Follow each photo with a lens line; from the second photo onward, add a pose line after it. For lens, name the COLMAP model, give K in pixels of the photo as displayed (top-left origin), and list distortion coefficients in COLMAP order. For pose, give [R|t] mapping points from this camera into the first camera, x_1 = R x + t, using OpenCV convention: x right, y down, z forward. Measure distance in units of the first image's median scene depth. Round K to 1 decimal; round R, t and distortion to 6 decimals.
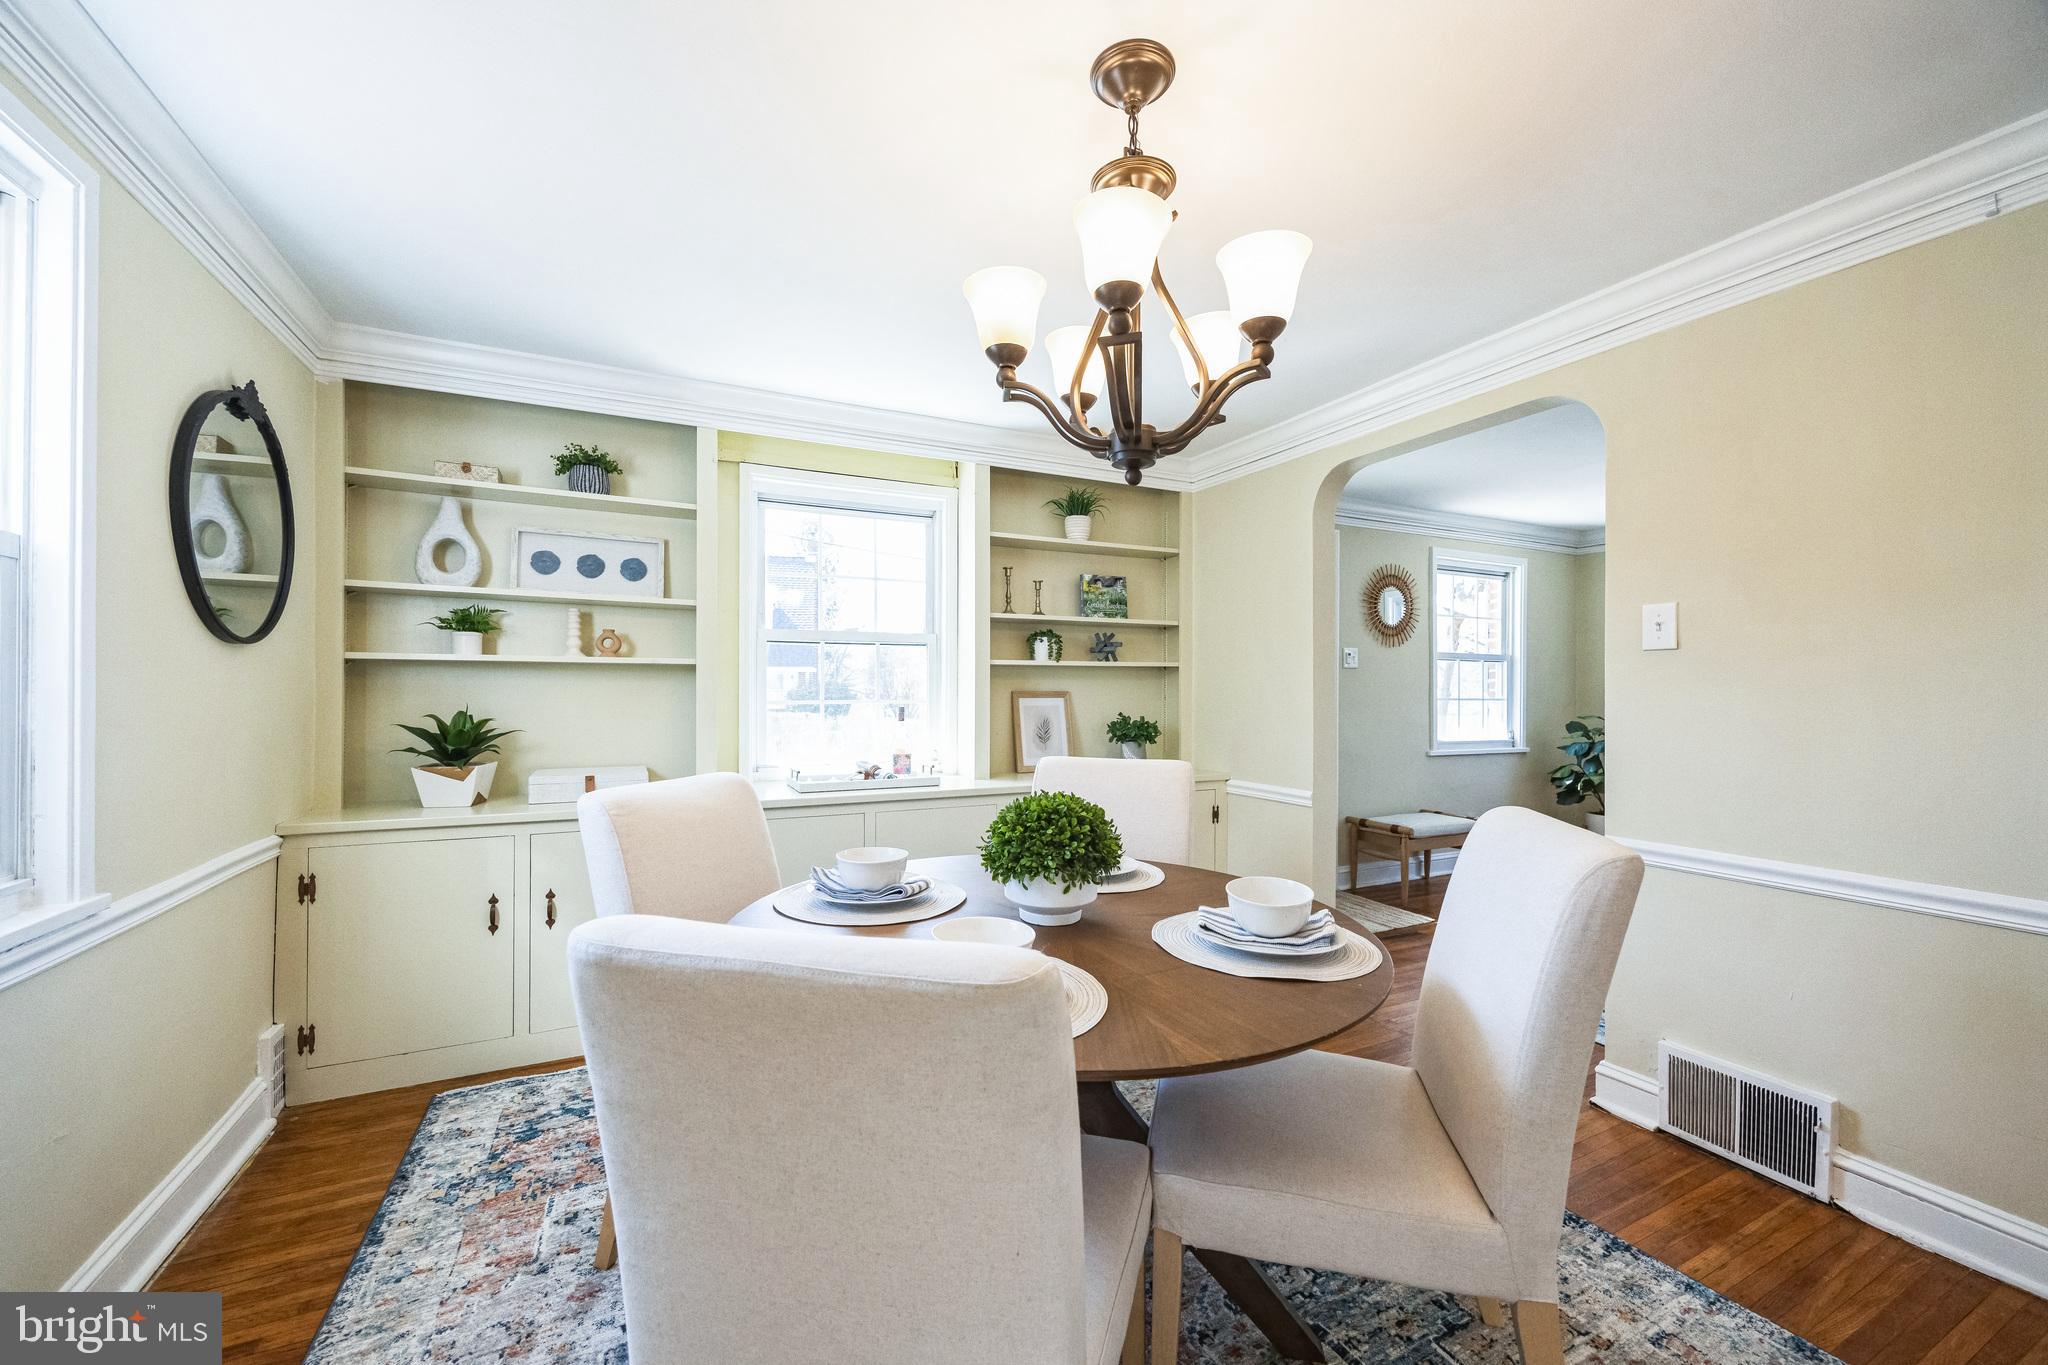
lens RADIAL K [[780.2, 0, 1007.6], [0, 780.2, 688.5], [0, 0, 1]] dist [-0.000581, 0.000010]
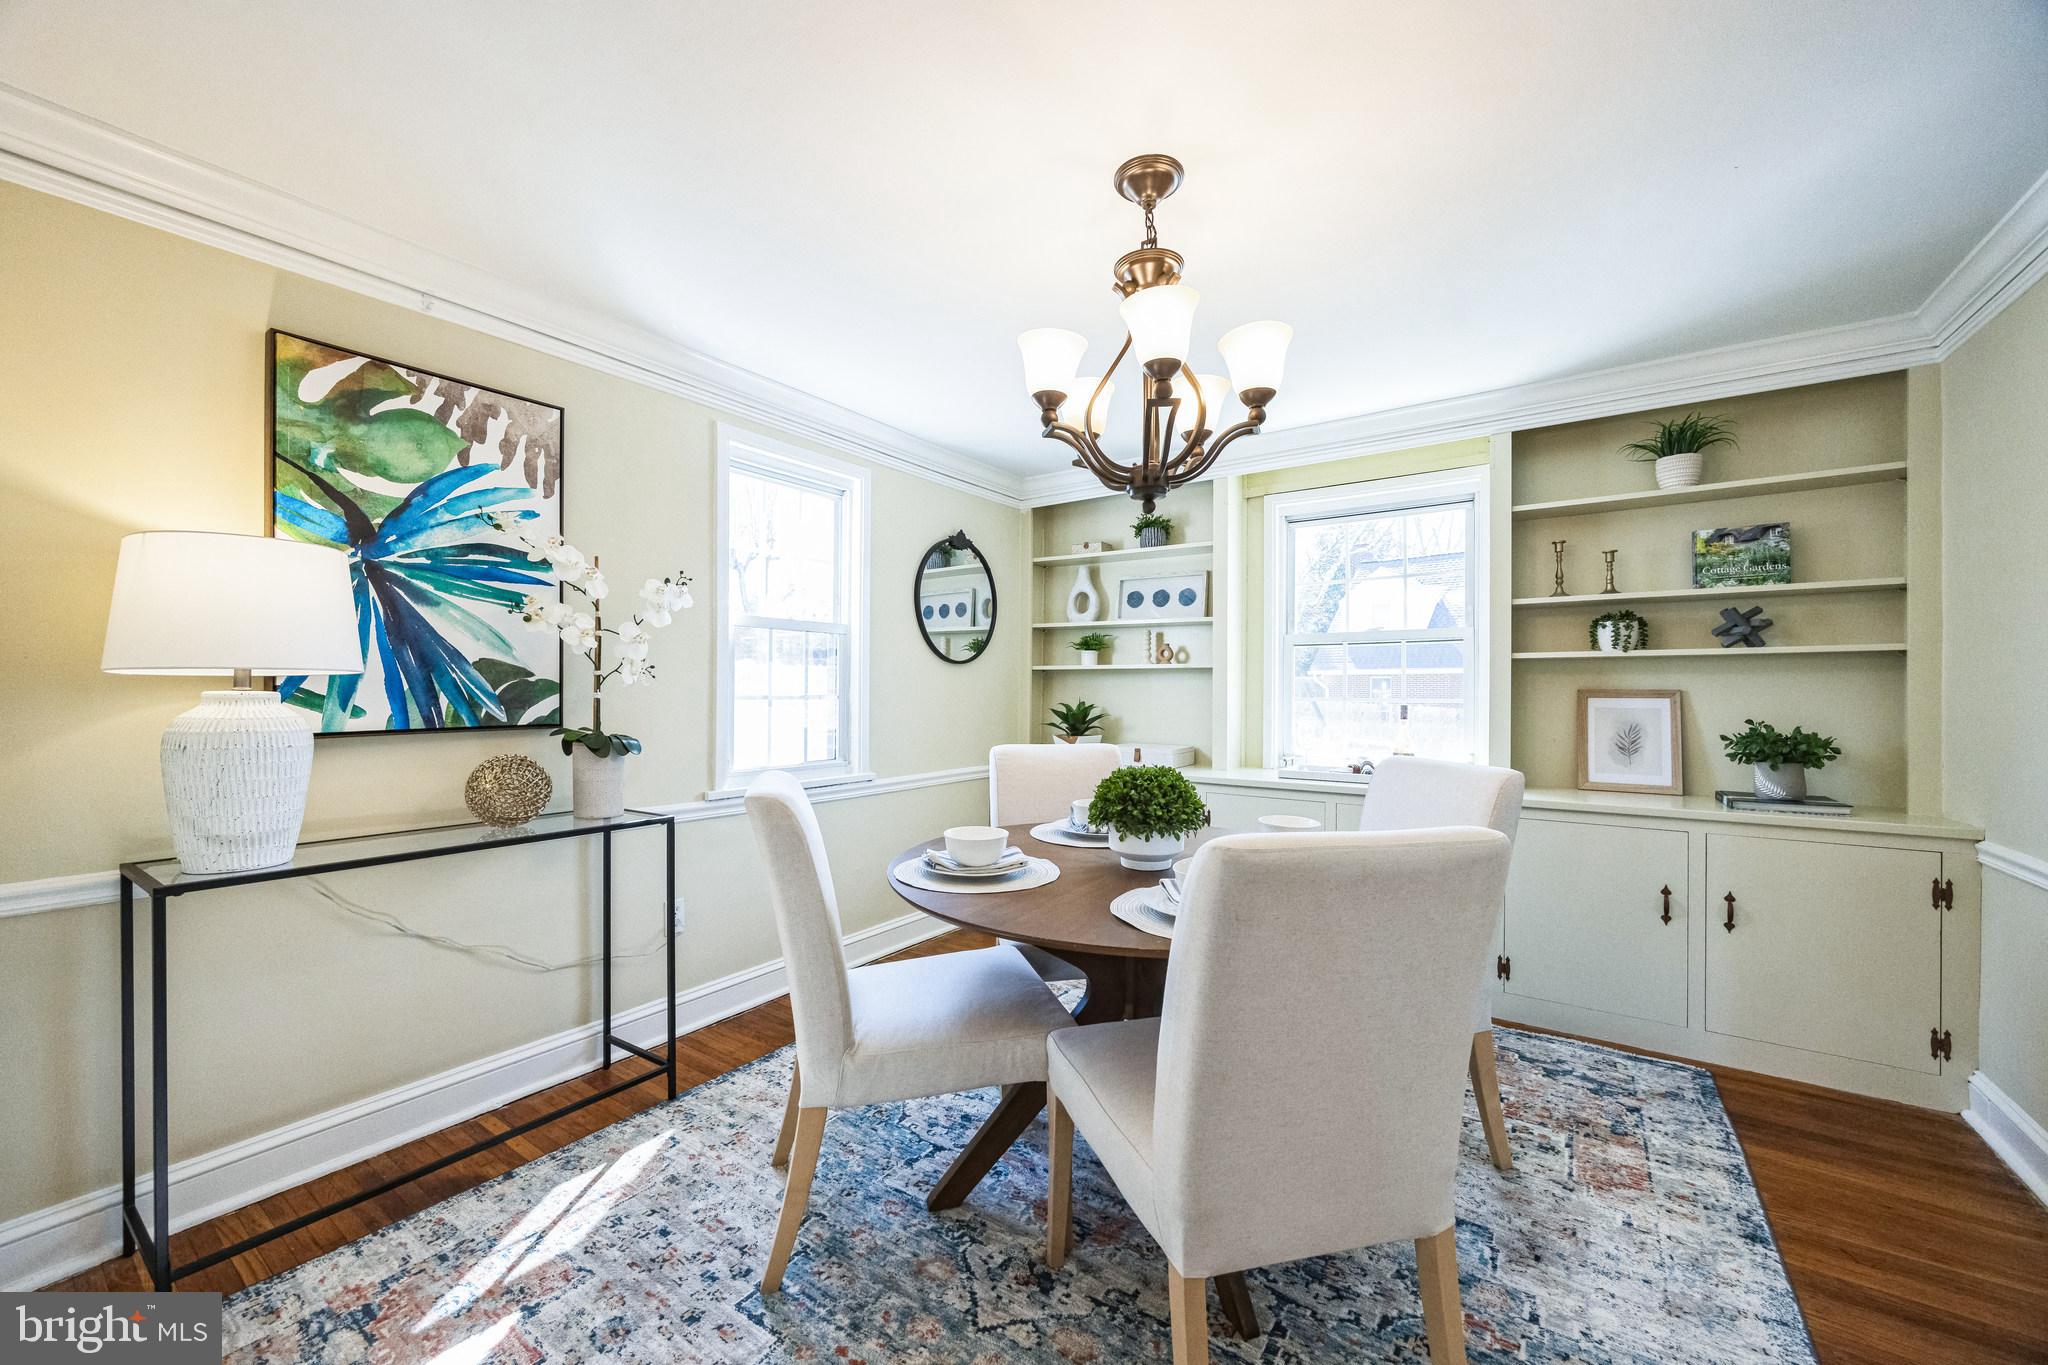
lens RADIAL K [[774.6, 0, 1027.6], [0, 774.6, 691.7], [0, 0, 1]] dist [-0.007508, -0.000062]
pose [[0.493353, -0.000108, -0.869829, 0.500580], [-0.003993, 0.999989, -0.002390, 0.011240], [0.869820, 0.004652, 0.493347, 0.112895]]
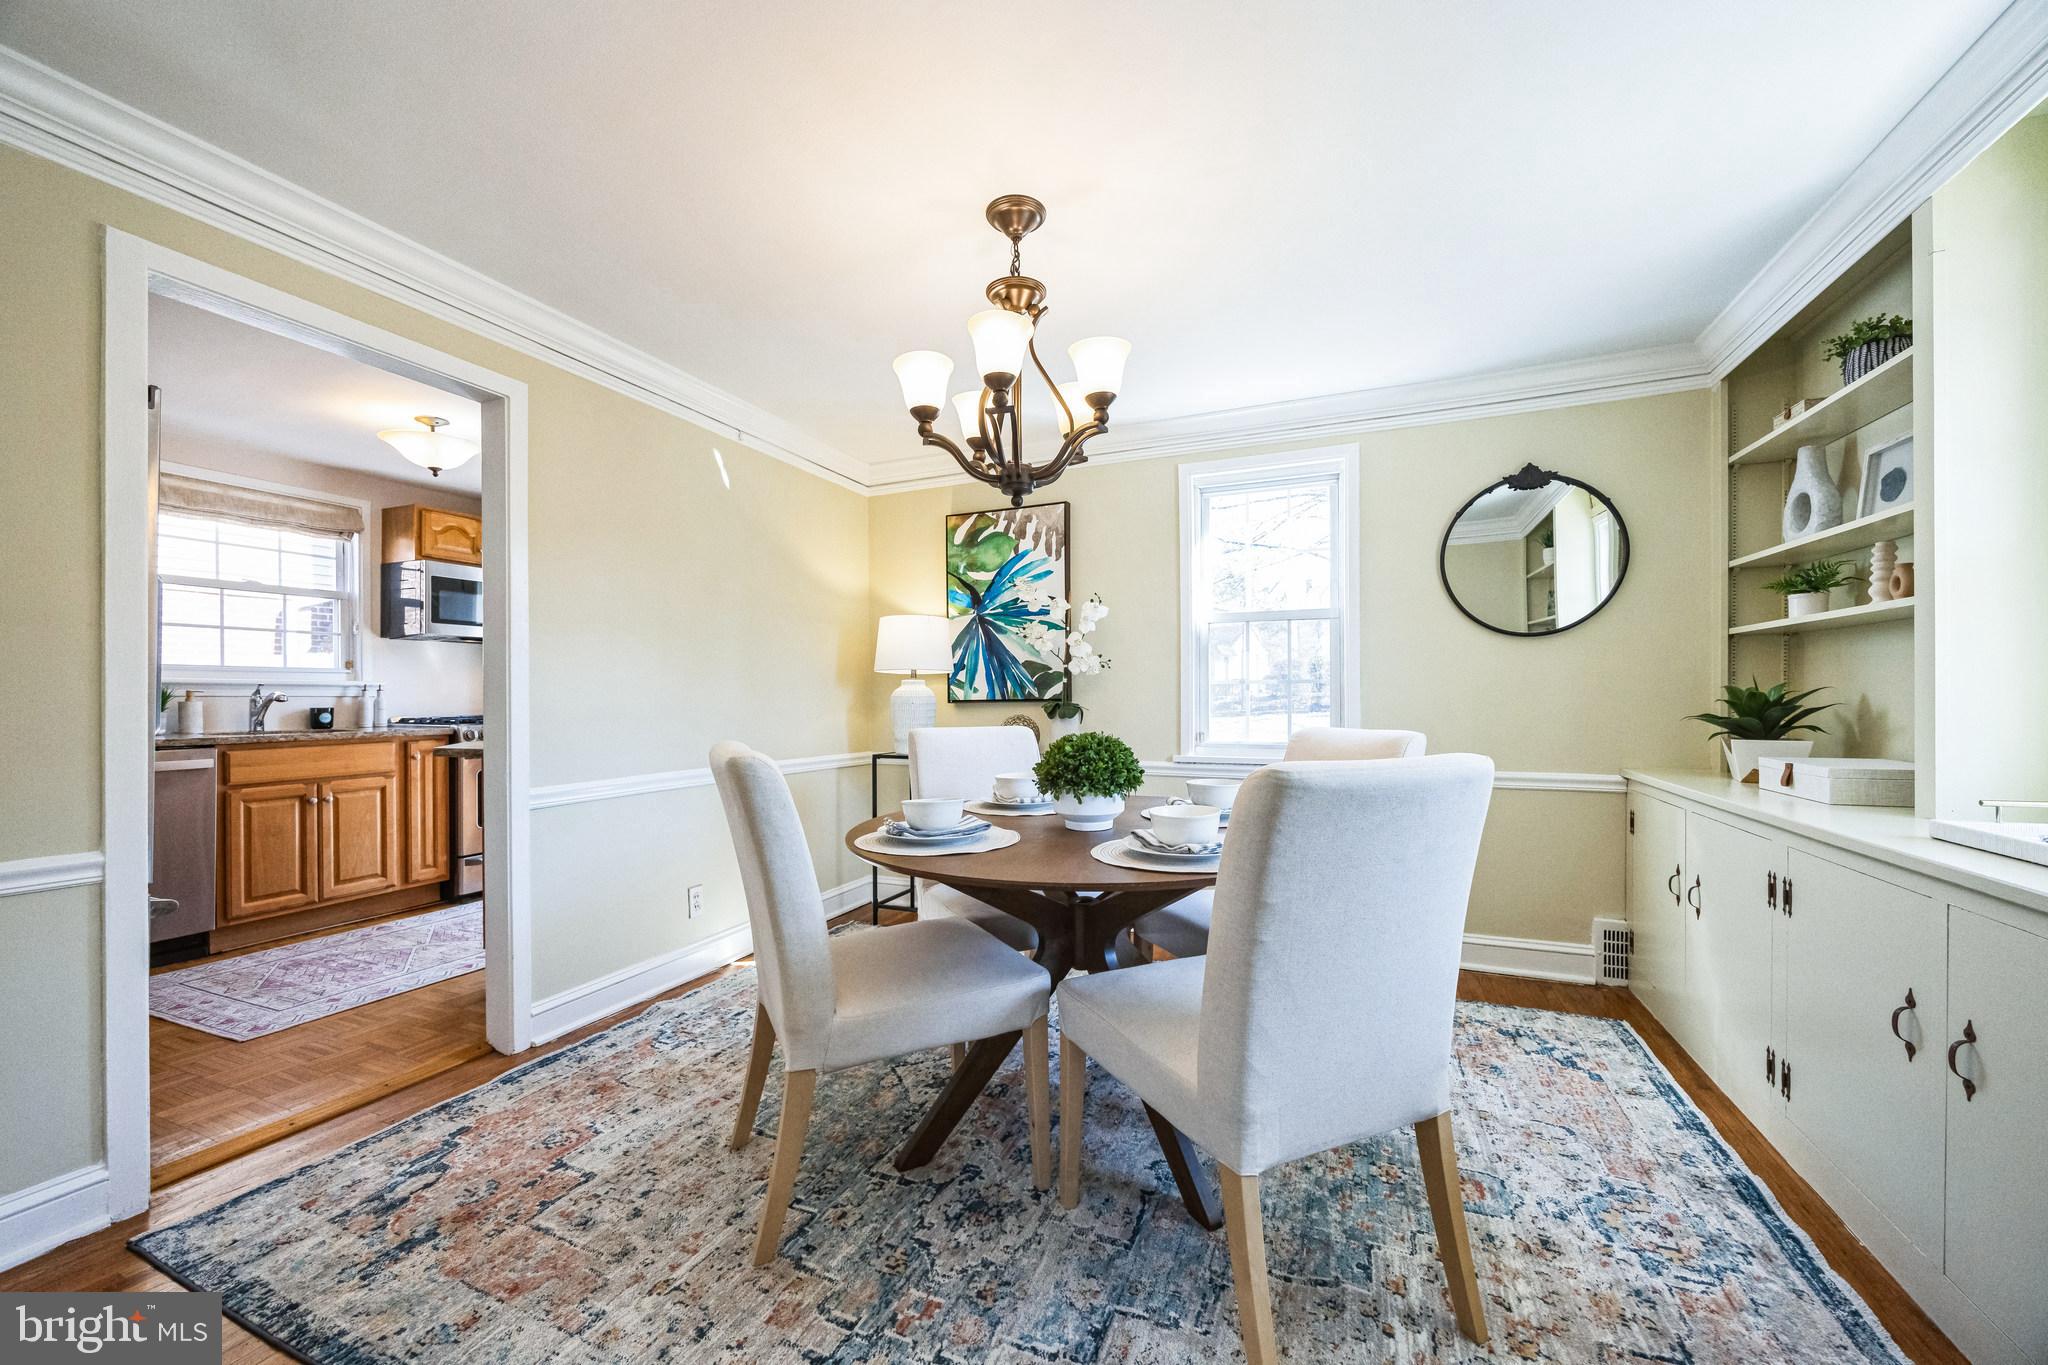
lens RADIAL K [[788.2, 0, 1020.1], [0, 788.2, 696.7], [0, 0, 1]] dist [-0.002048, 0.000192]
pose [[-0.747361, -0.001350, -0.664417, 0.491475], [0.000461, 0.999997, -0.002549, 0.040938], [0.664418, -0.002211, -0.747358, 0.929448]]
